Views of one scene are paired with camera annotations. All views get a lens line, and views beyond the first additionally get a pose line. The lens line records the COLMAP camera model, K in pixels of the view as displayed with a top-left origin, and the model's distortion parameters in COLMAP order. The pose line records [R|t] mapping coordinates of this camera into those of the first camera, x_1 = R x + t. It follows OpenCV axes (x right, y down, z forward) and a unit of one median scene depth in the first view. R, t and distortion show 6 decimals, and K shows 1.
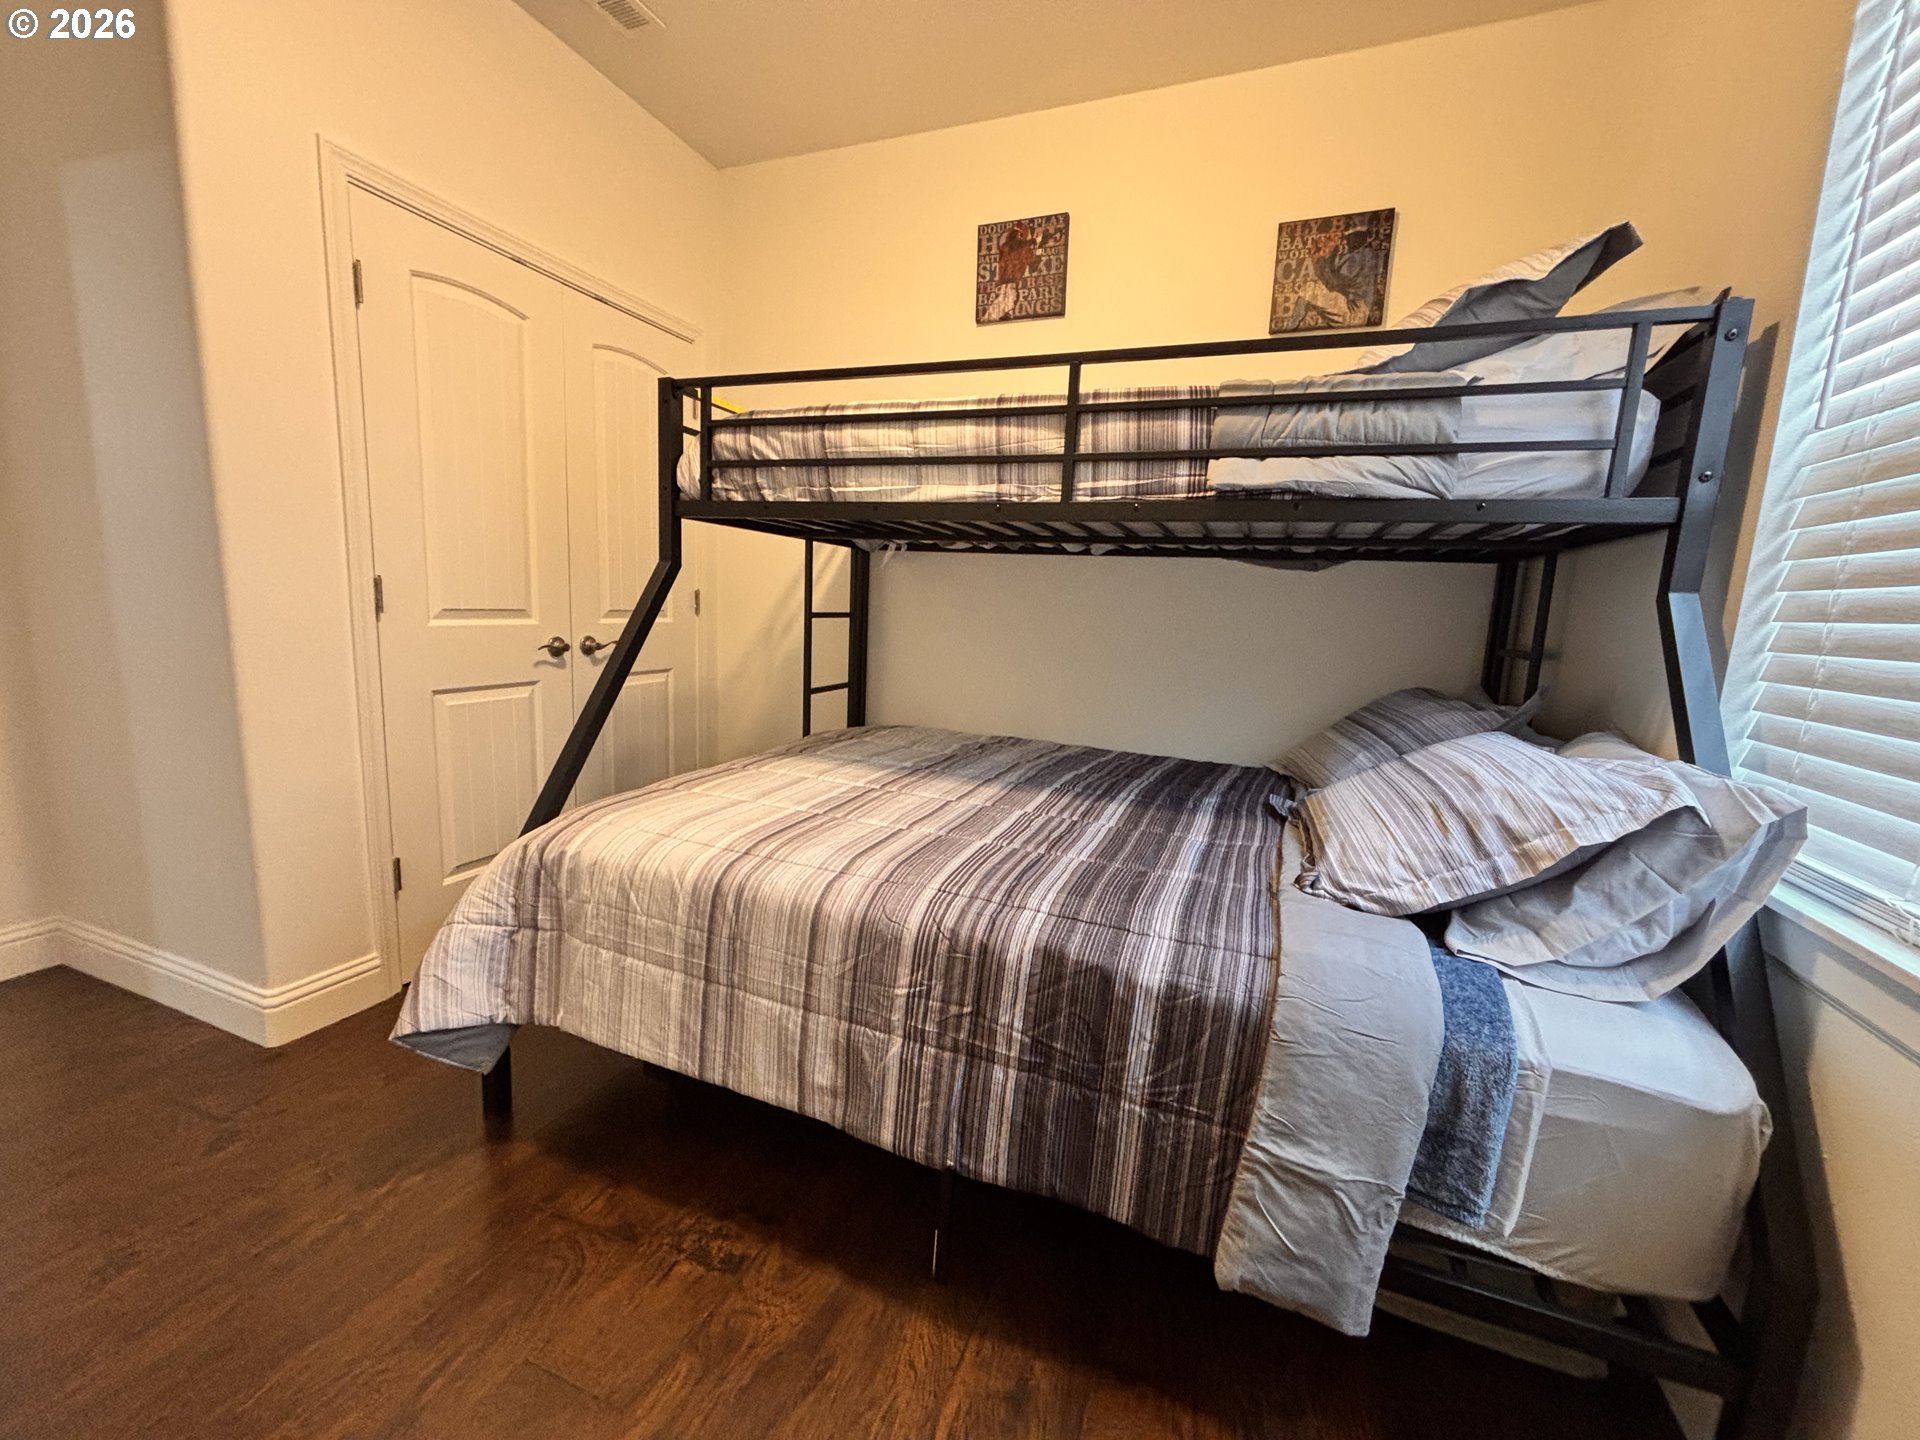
lens RADIAL K [[770.6, 0, 972.1], [0, 770.6, 717.9], [0, 0, 1]] dist [0.000734, -0.001462]
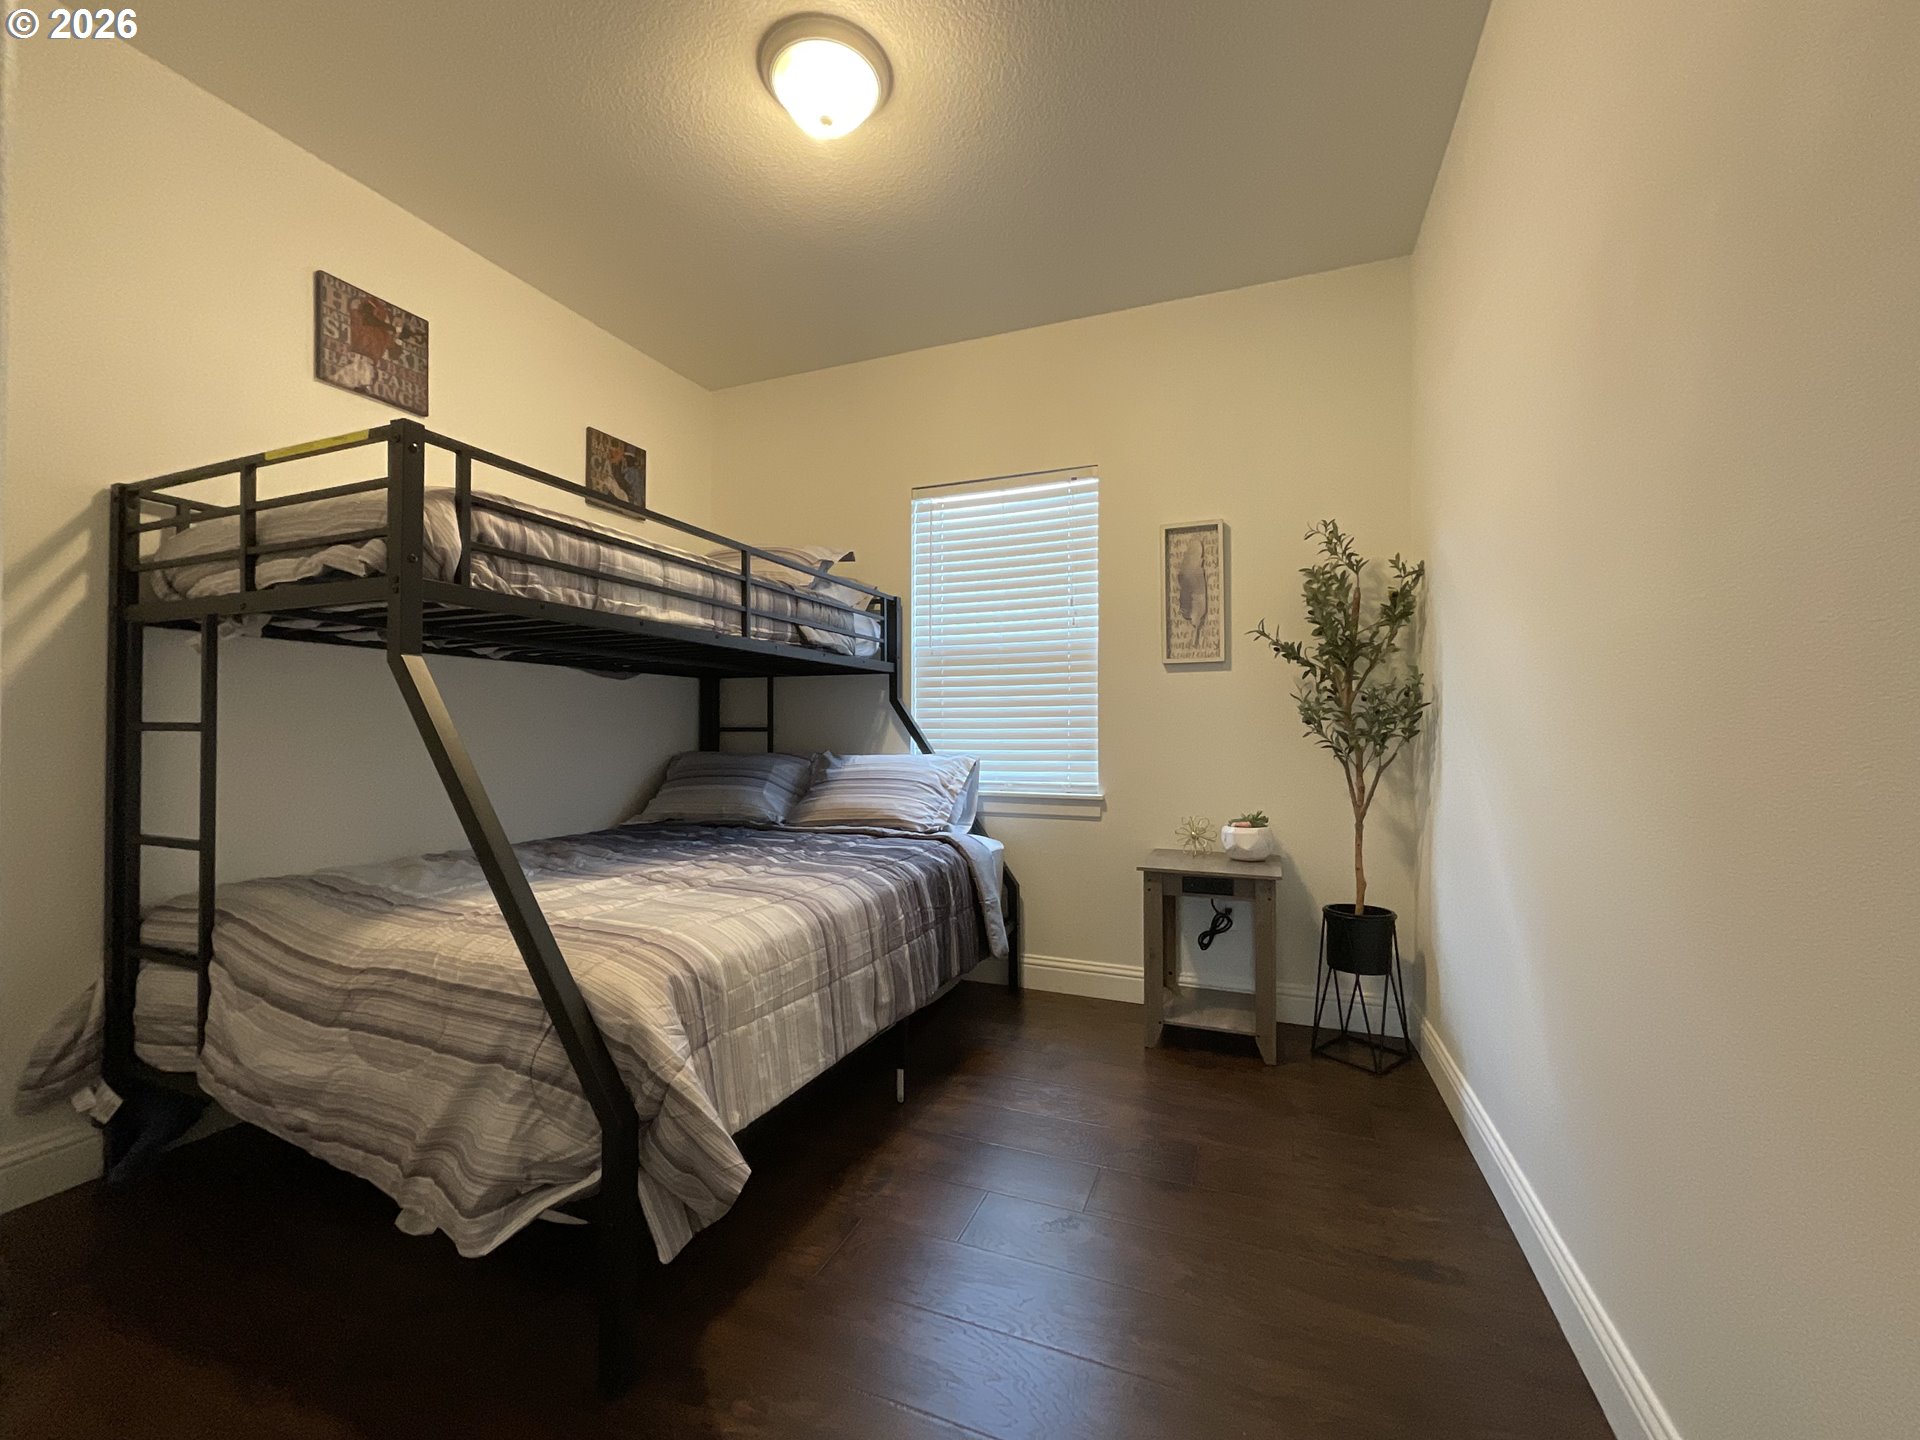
lens RADIAL K [[770.6, 0, 973.3], [0, 770.6, 726.0], [0, 0, 1]] dist [0.000734, -0.001462]
pose [[0.010478, -0.032112, 0.999429, -1.257918], [0.151344, 0.988021, 0.030159, -0.078141], [-0.988426, 0.150942, 0.015213, 0.505196]]
